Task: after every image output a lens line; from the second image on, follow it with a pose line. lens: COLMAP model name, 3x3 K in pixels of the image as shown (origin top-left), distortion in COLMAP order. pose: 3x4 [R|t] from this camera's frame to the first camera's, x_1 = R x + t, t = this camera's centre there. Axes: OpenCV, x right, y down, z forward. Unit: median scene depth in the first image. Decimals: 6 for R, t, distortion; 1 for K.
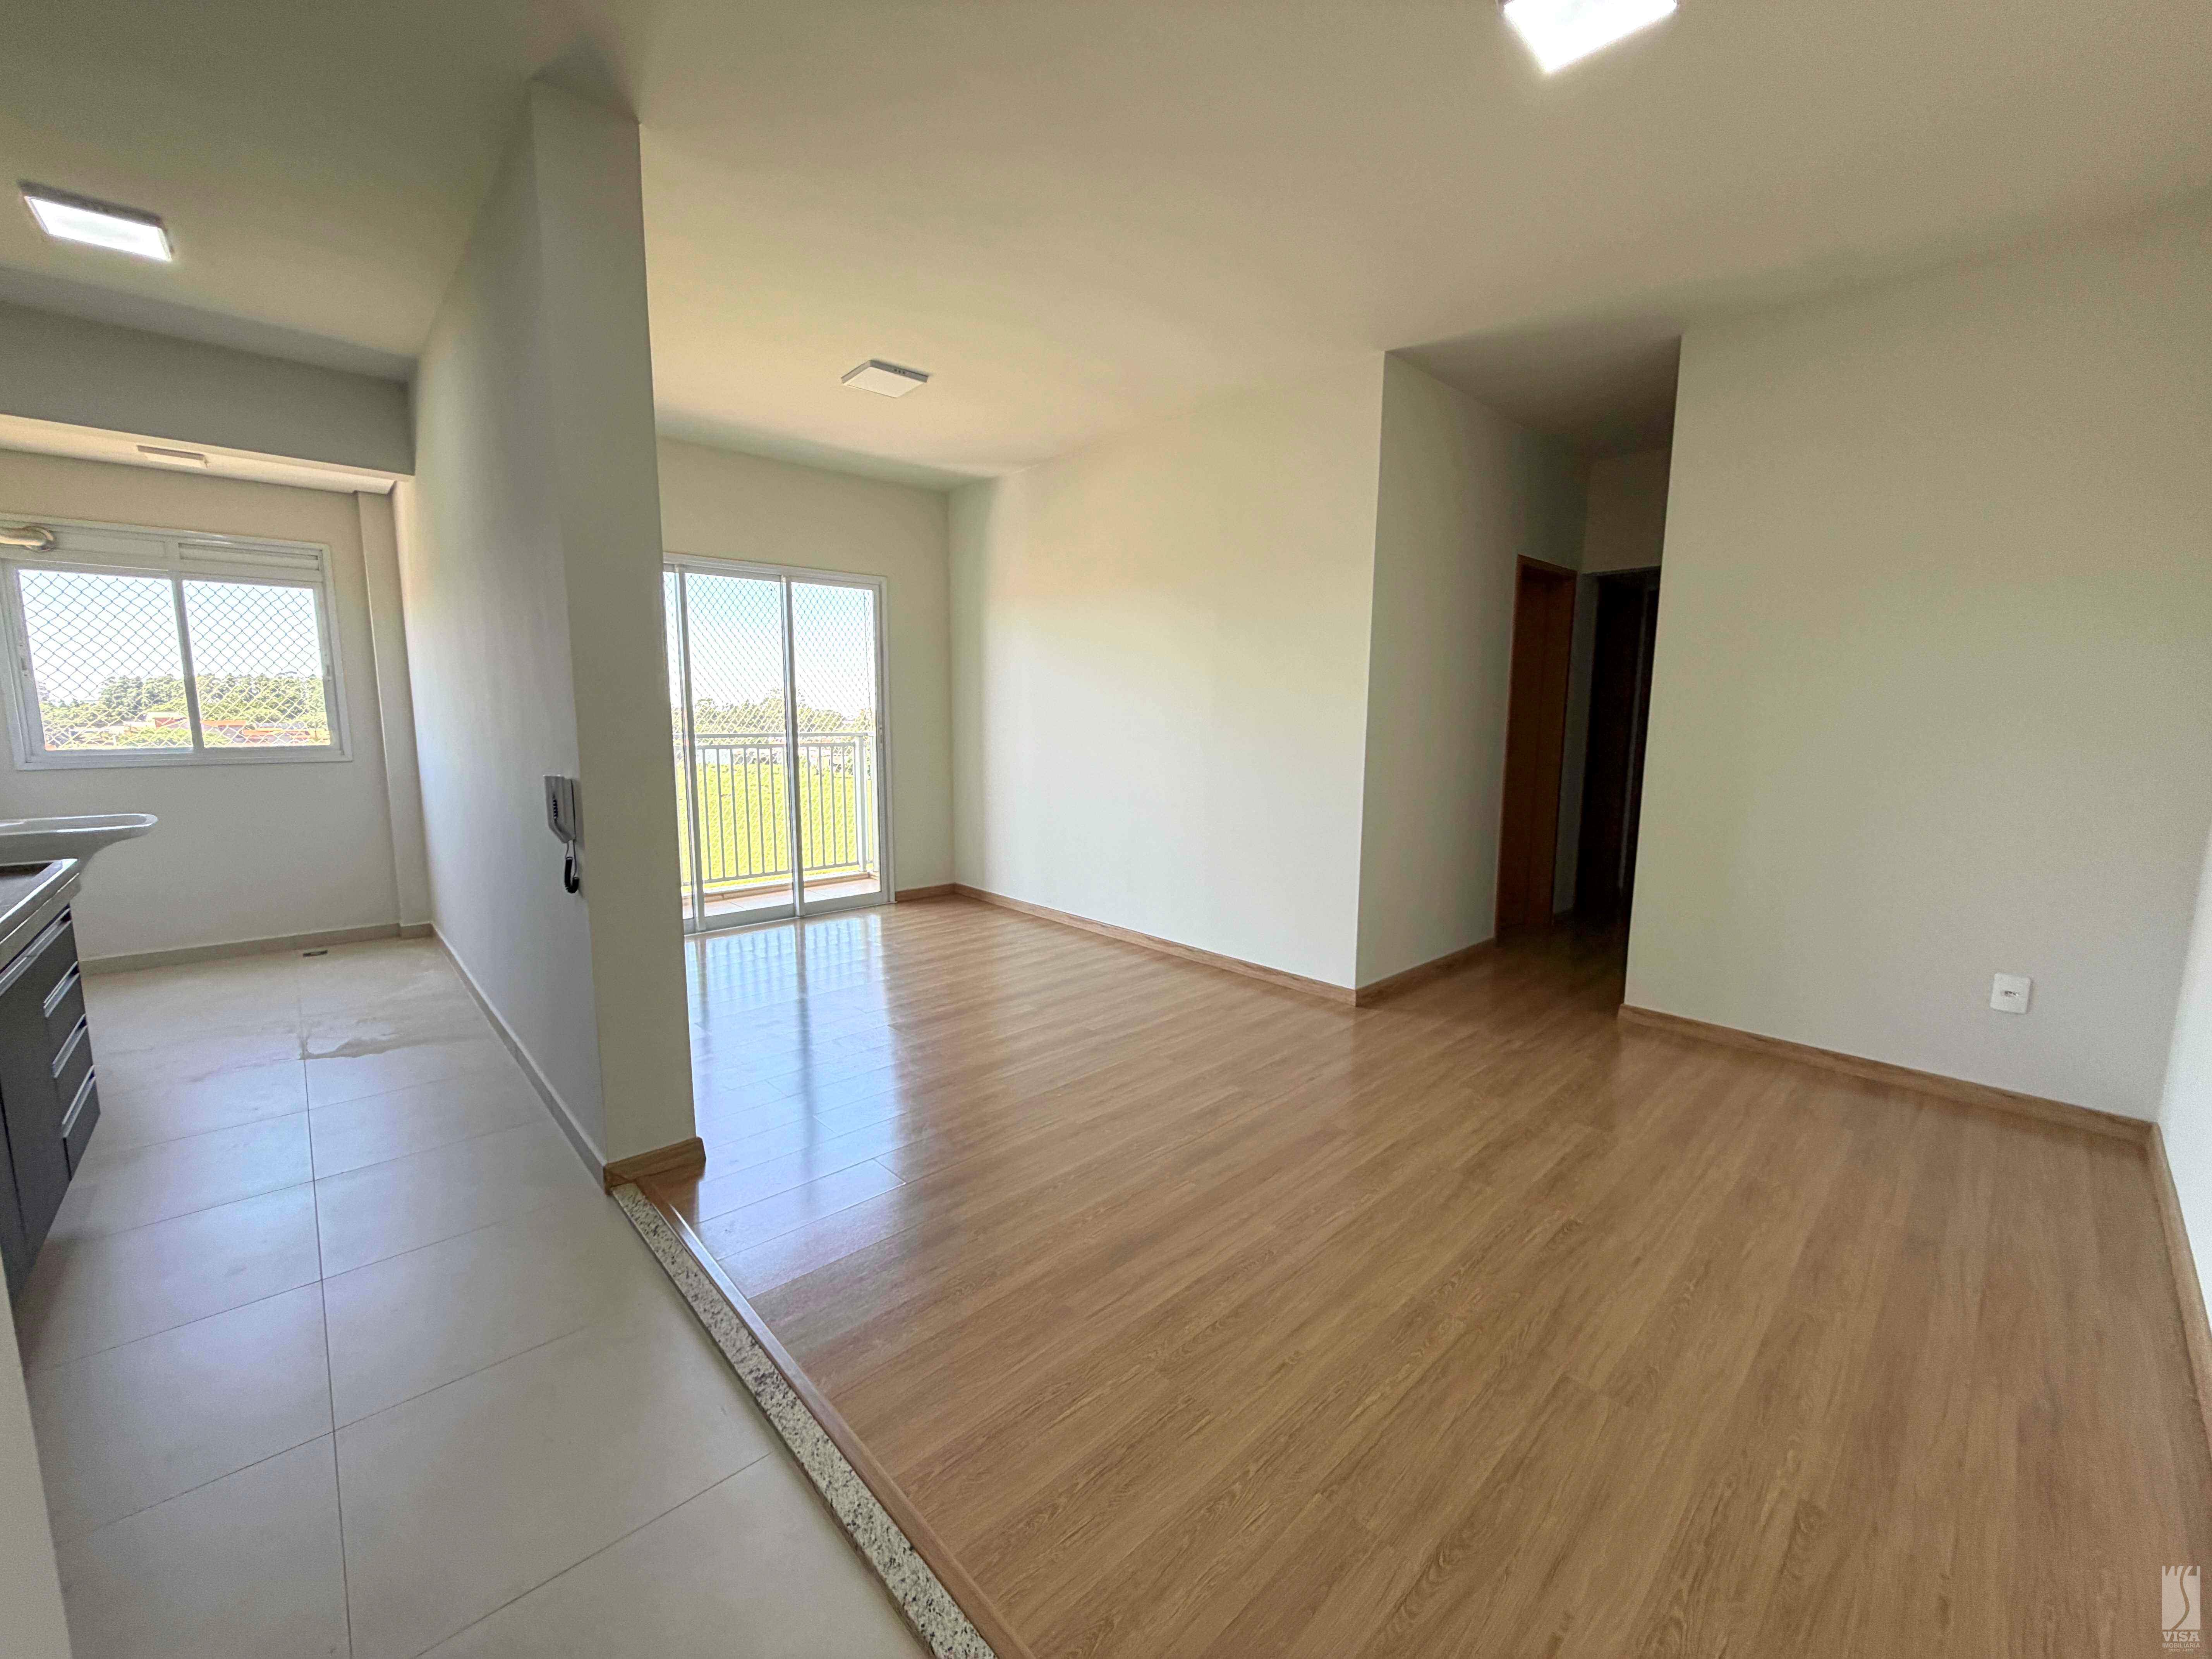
lens RADIAL K [[882.5, 0, 1100.2], [0, 882.5, 828.1], [0, 0, 1]] dist [0.000116, -0.000355]
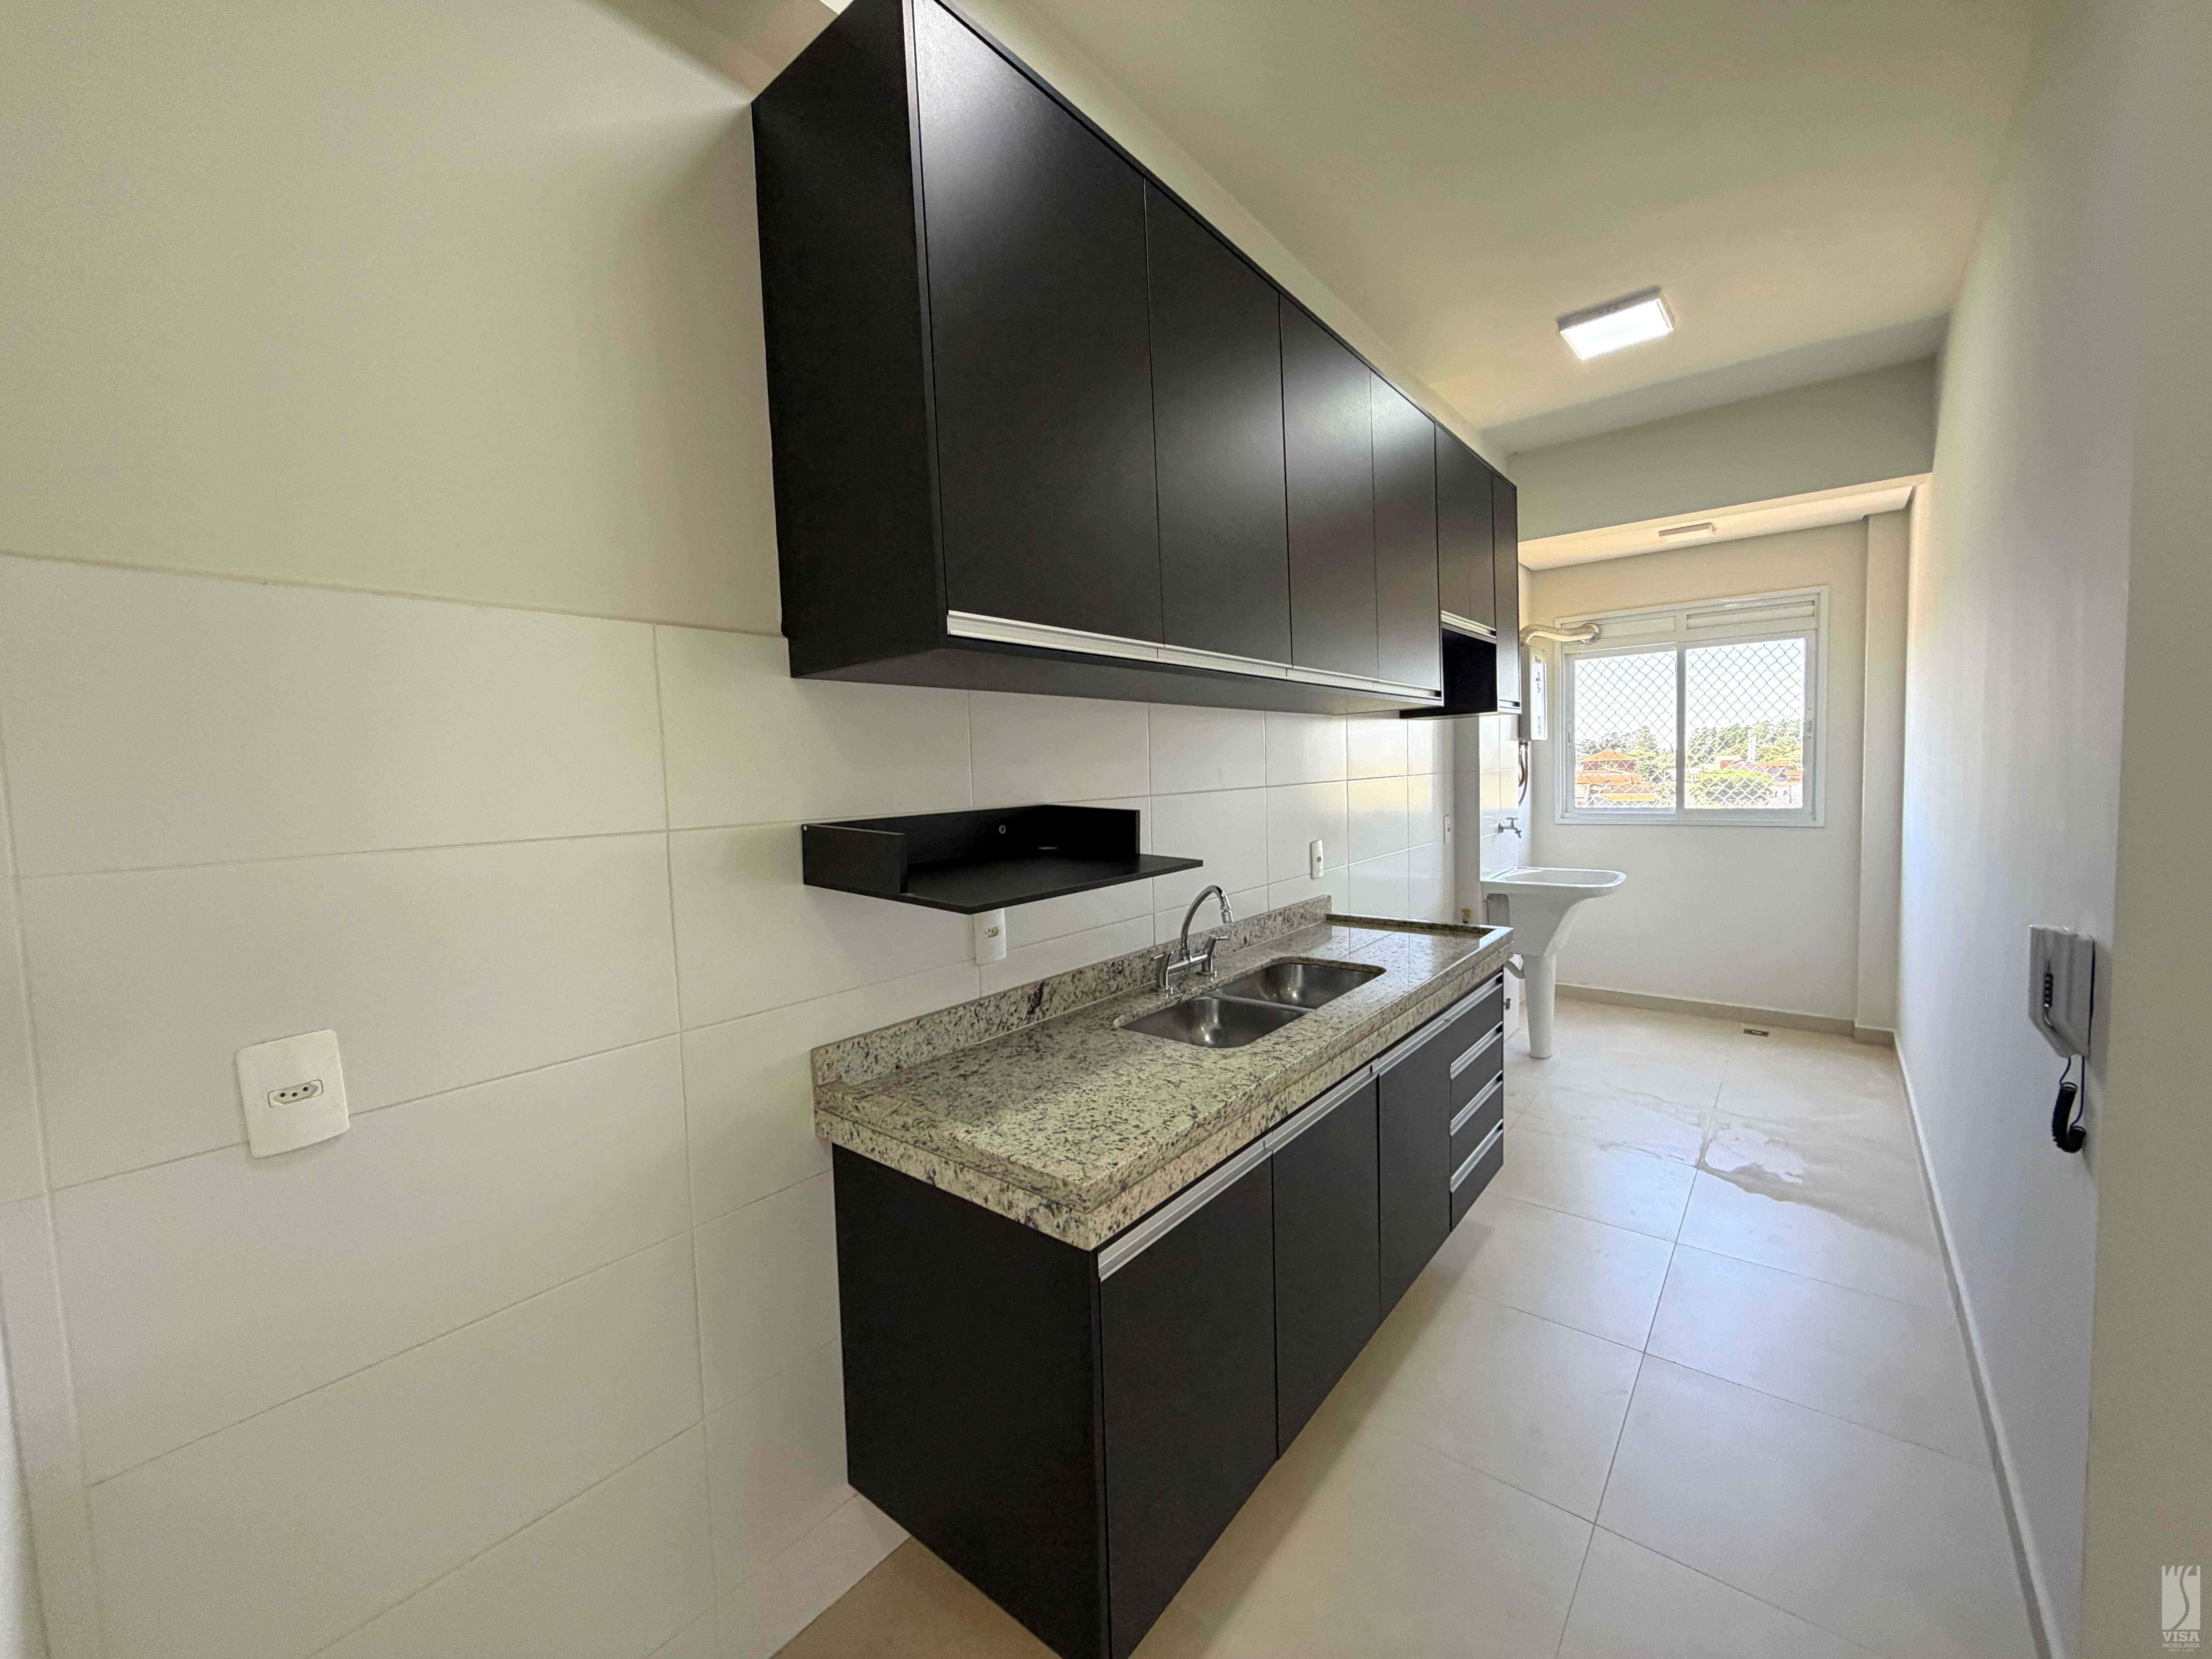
lens RADIAL K [[882.5, 0, 1102.9], [0, 882.5, 826.1], [0, 0, 1]] dist [0.000116, -0.000355]
pose [[0.143156, 0.054245, -0.988212, -0.099048], [-0.099284, 0.994247, 0.040194, -0.049251], [0.984708, 0.092360, 0.147719, 0.196387]]
